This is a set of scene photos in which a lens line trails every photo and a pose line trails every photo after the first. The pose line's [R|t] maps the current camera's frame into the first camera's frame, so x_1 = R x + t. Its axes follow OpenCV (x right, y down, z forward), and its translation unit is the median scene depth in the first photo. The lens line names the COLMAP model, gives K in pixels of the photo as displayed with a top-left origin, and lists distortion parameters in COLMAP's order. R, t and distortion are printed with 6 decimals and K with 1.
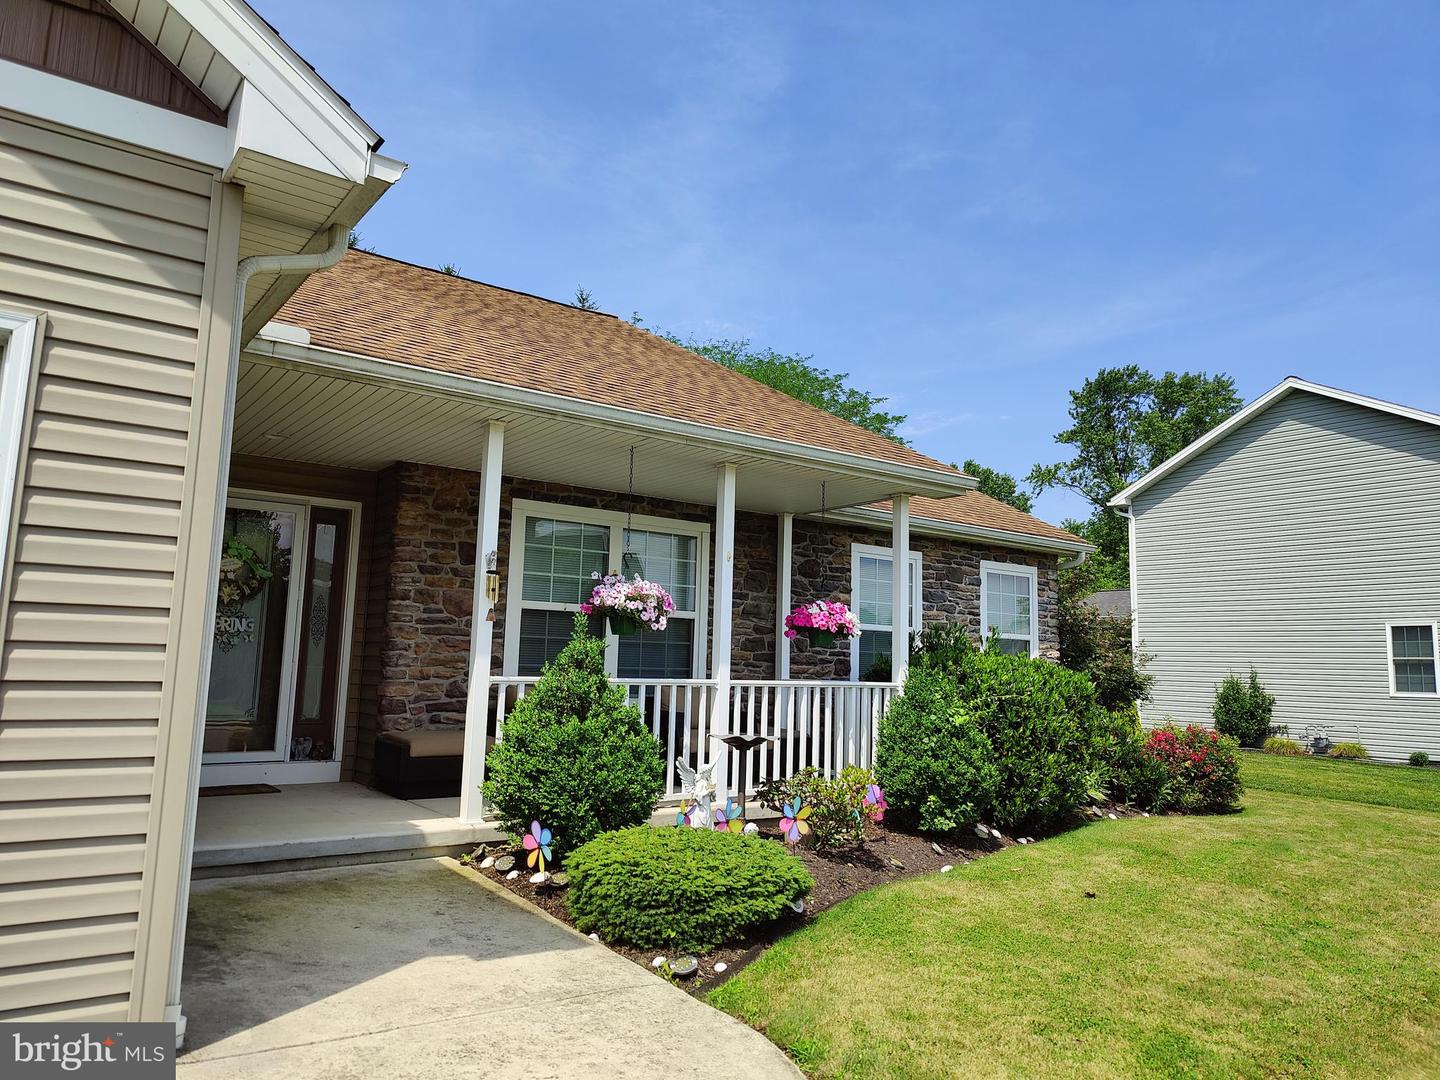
lens RADIAL K [[993.1, 0, 720.6], [0, 993.1, 528.9], [0, 0, 1]] dist [0.036956, -0.028493]
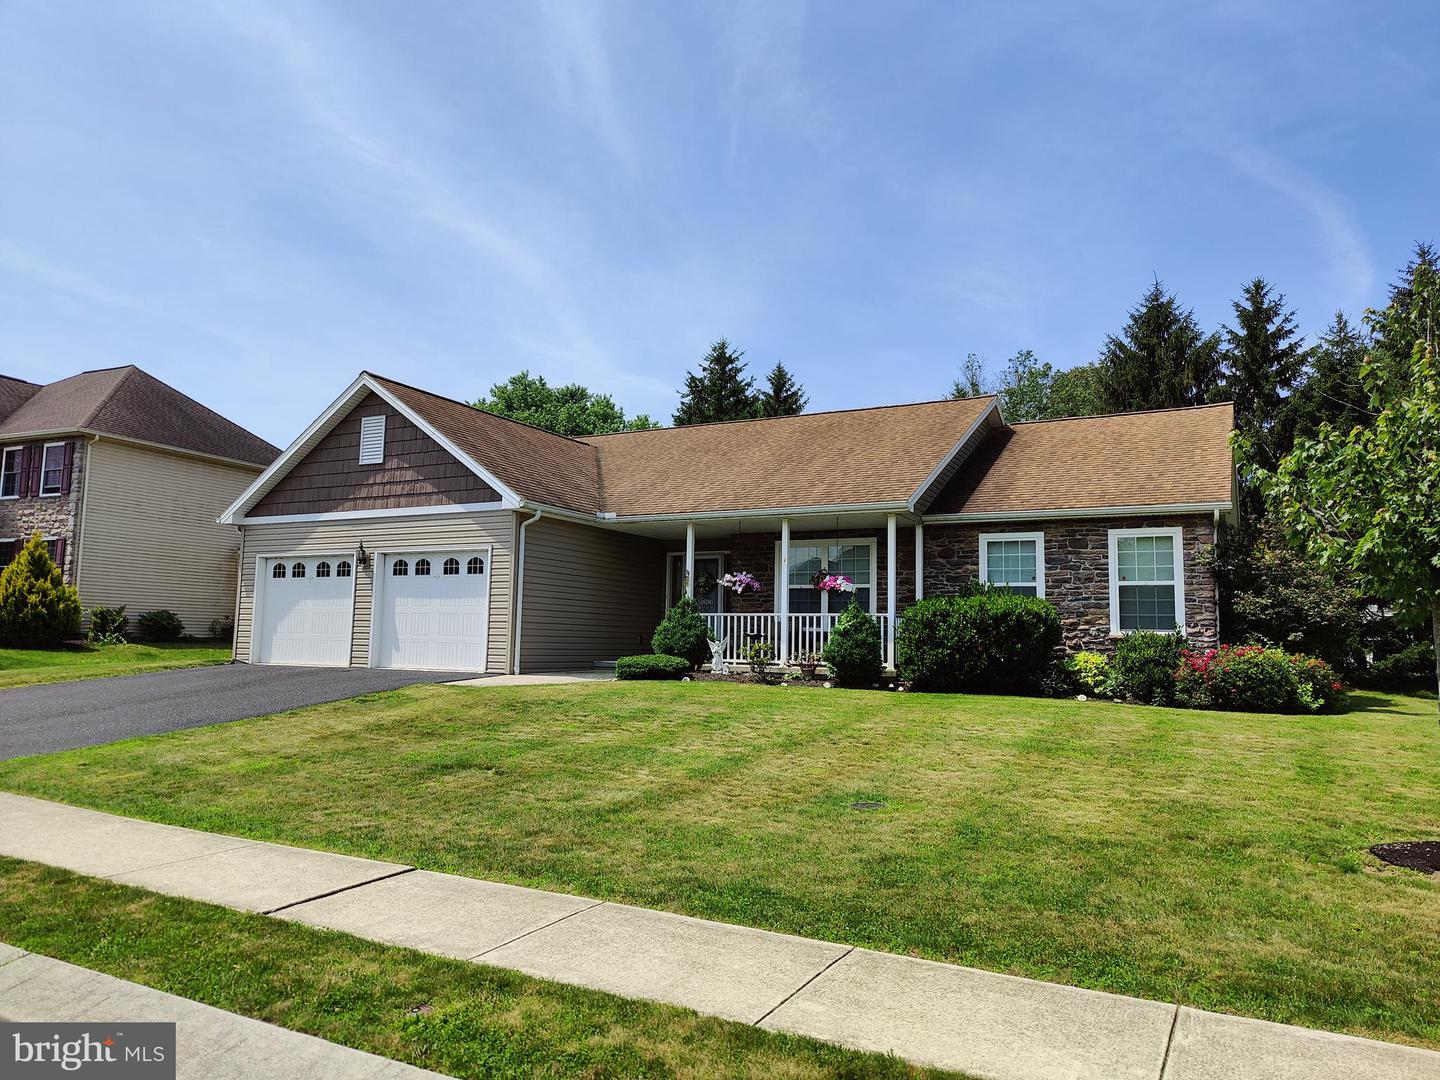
lens RADIAL K [[993.1, 0, 711.0], [0, 993.1, 524.7], [0, 0, 1]] dist [0.036956, -0.028493]
pose [[0.423815, -0.127998, -0.896659, 2.749829], [0.117142, 0.989396, -0.085868, 0.171472], [0.898142, -0.068644, 0.434315, -0.189054]]
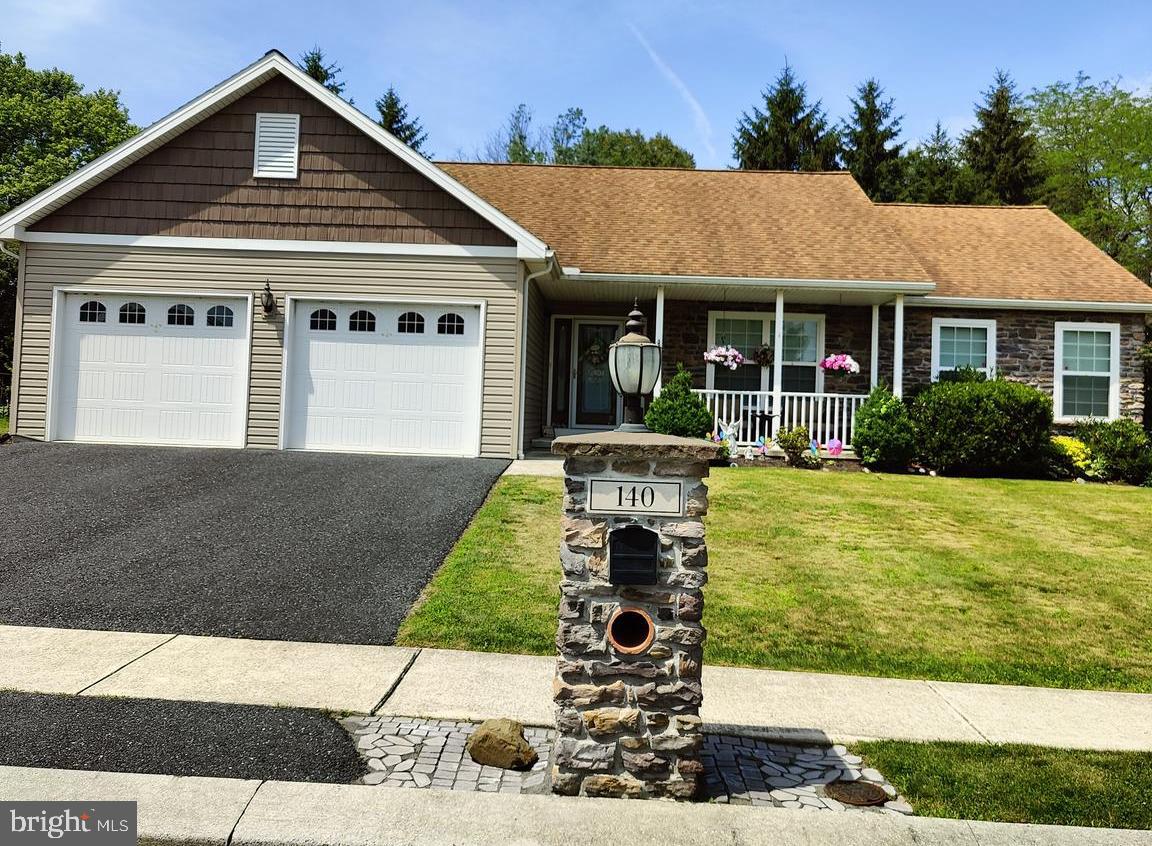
lens RADIAL K [[1074.6, 0, 584.0], [0, 1074.6, 351.6], [0, 0, 1]] dist [0.017656, 0.000000]
pose [[0.785008, -0.038182, -0.618308, 1.511928], [0.072250, 0.996930, 0.030166, -0.049756], [0.615258, -0.068353, 0.785357, -1.454766]]
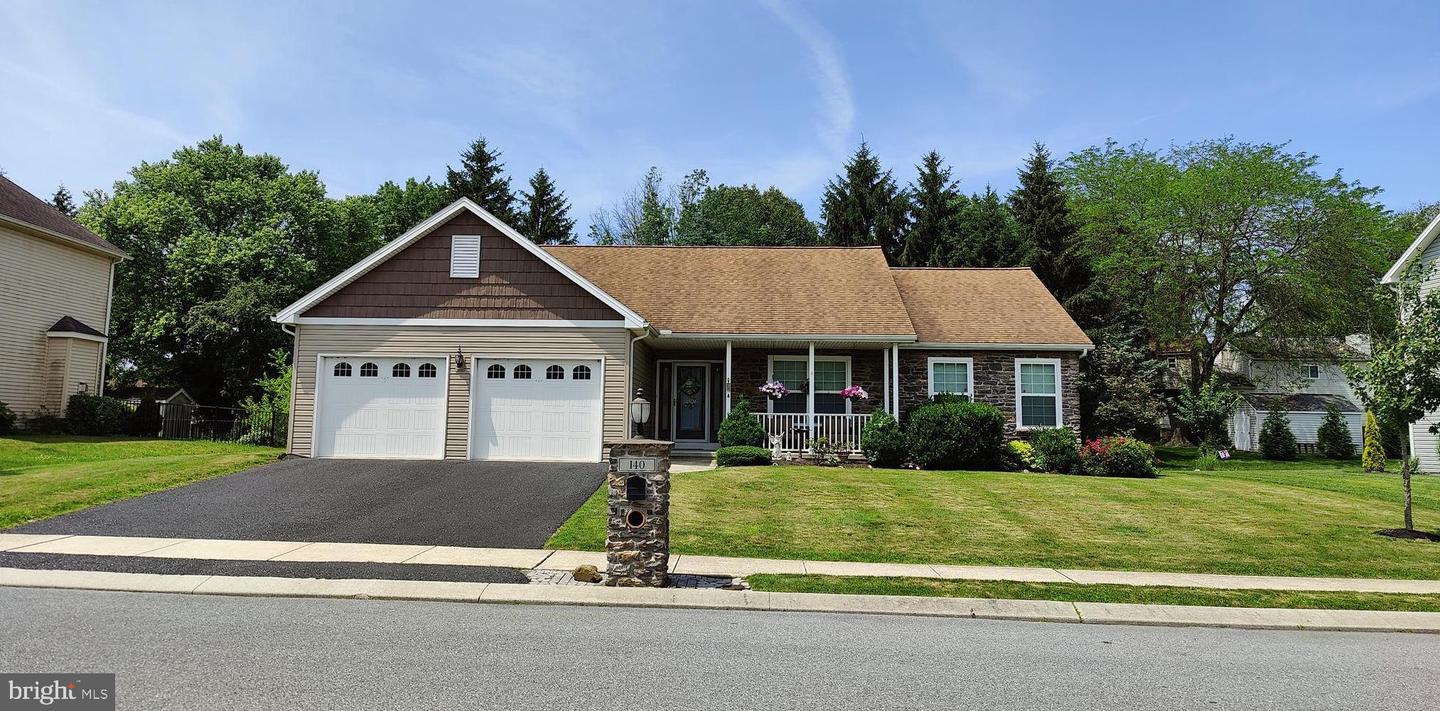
lens RADIAL K [[1005.3, 0, 707.6], [0, 1005.3, 291.4], [0, 0, 1]] dist [0.019029, 0.005177]
pose [[0.772977, -0.105773, -0.625554, 2.356539], [0.094572, 0.994198, -0.051247, -0.128125], [0.627345, -0.019547, 0.778496, -2.184206]]
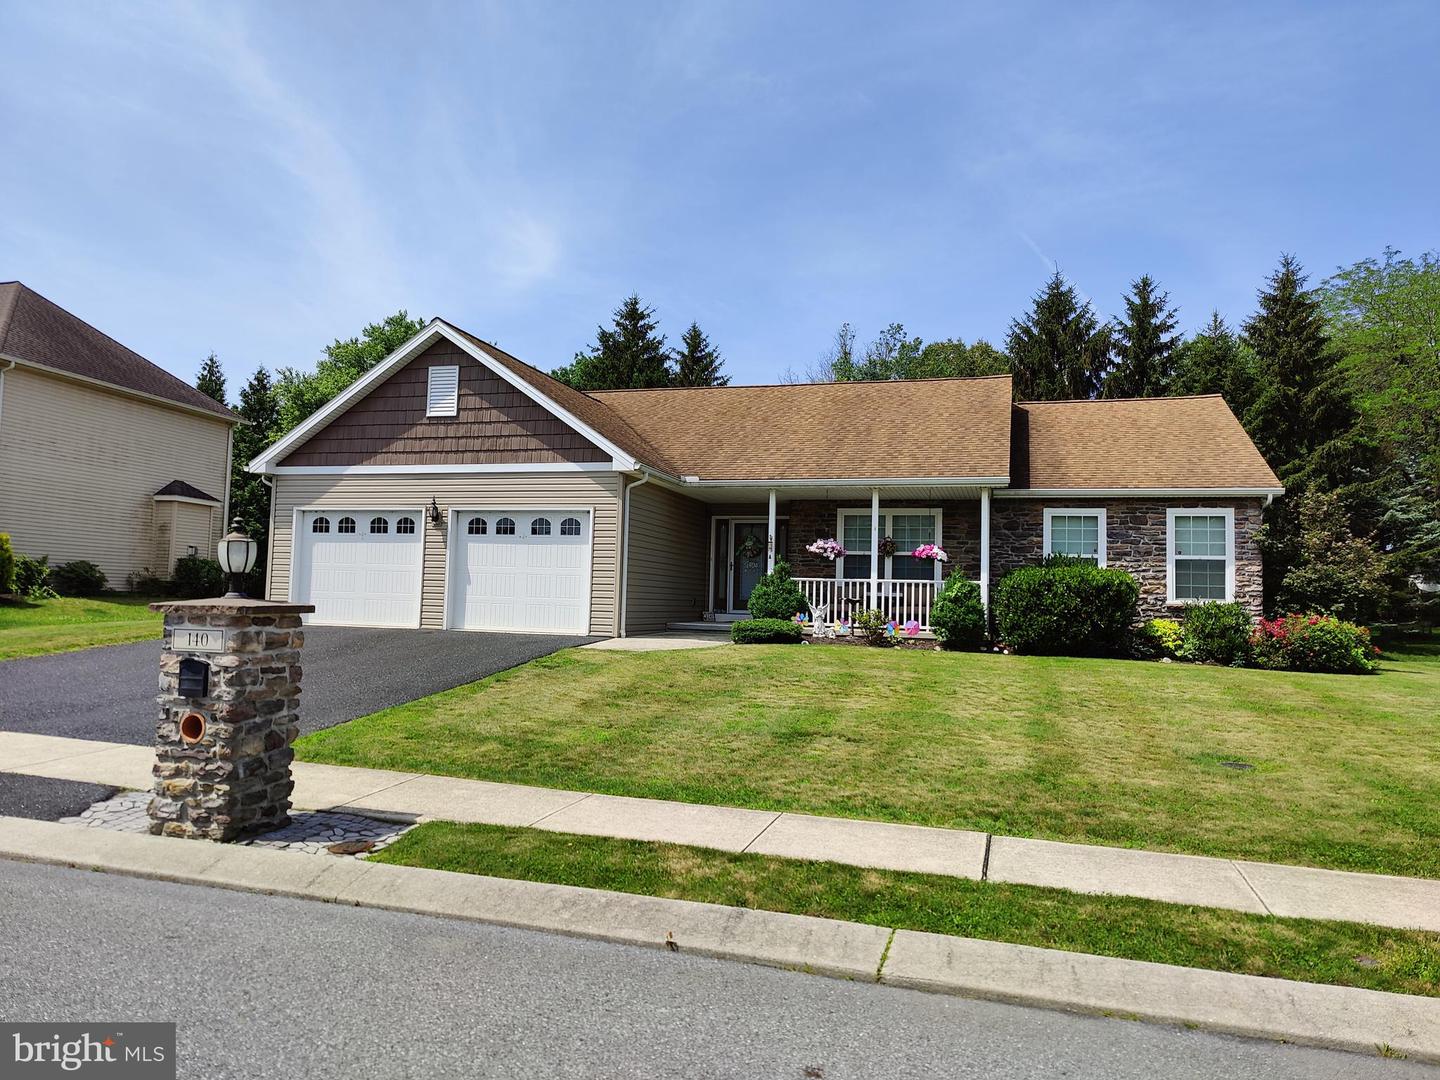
lens RADIAL K [[993.1, 0, 714.7], [0, 993.1, 516.7], [0, 0, 1]] dist [0.036956, -0.028493]
pose [[0.597300, -0.080690, -0.797948, 2.318270], [0.099080, 0.994729, -0.026423, 0.034819], [0.795874, -0.063278, 0.602146, -1.014323]]
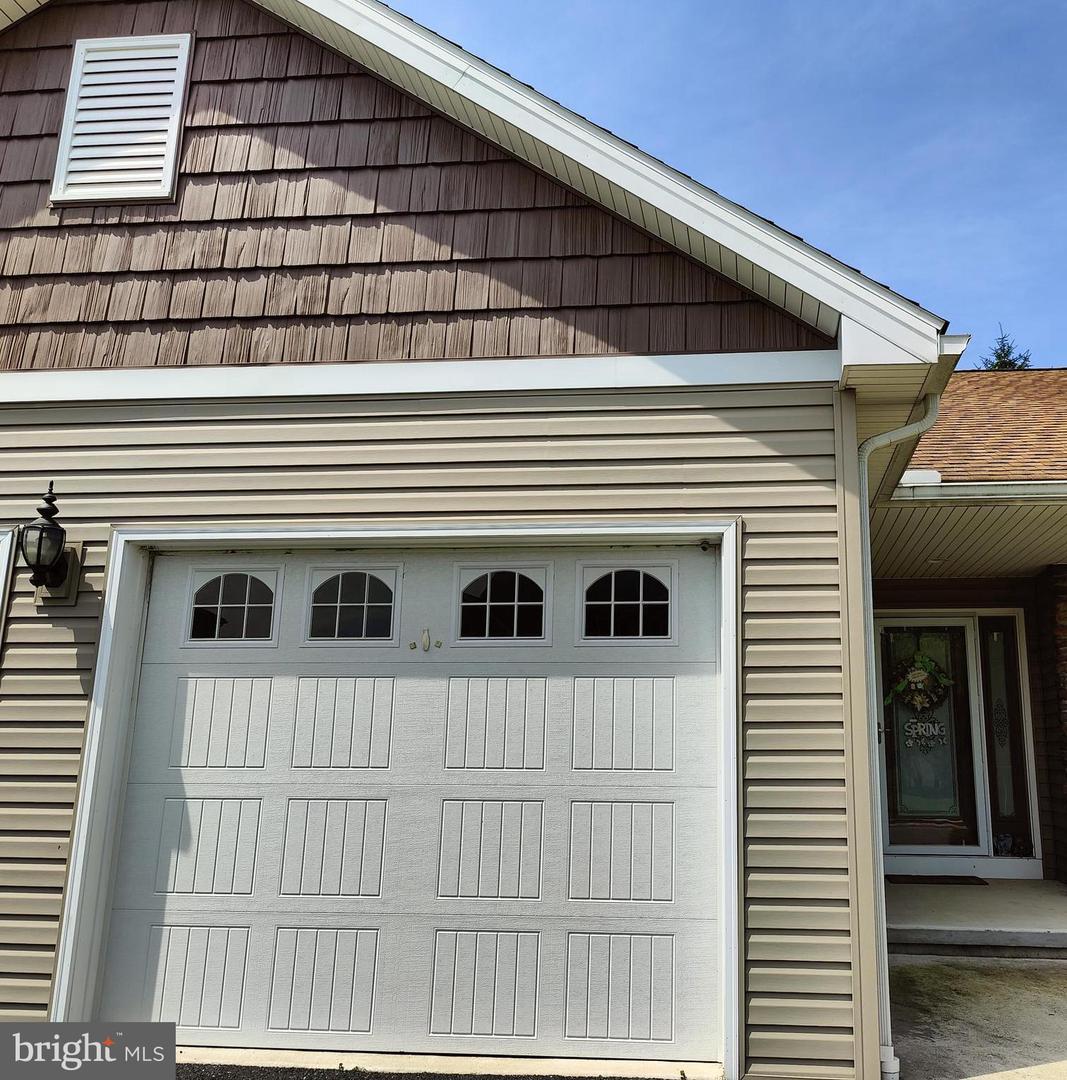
lens RADIAL K [[1008.9, 0, 684.2], [0, 1008.9, 526.0], [0, 0, 1]] dist [0.015158, 0.000000]
pose [[0.754431, -0.167224, -0.634721, 0.096803], [0.105621, 0.985329, -0.134055, -0.009850], [0.647826, 0.034095, 0.761025, -0.079483]]
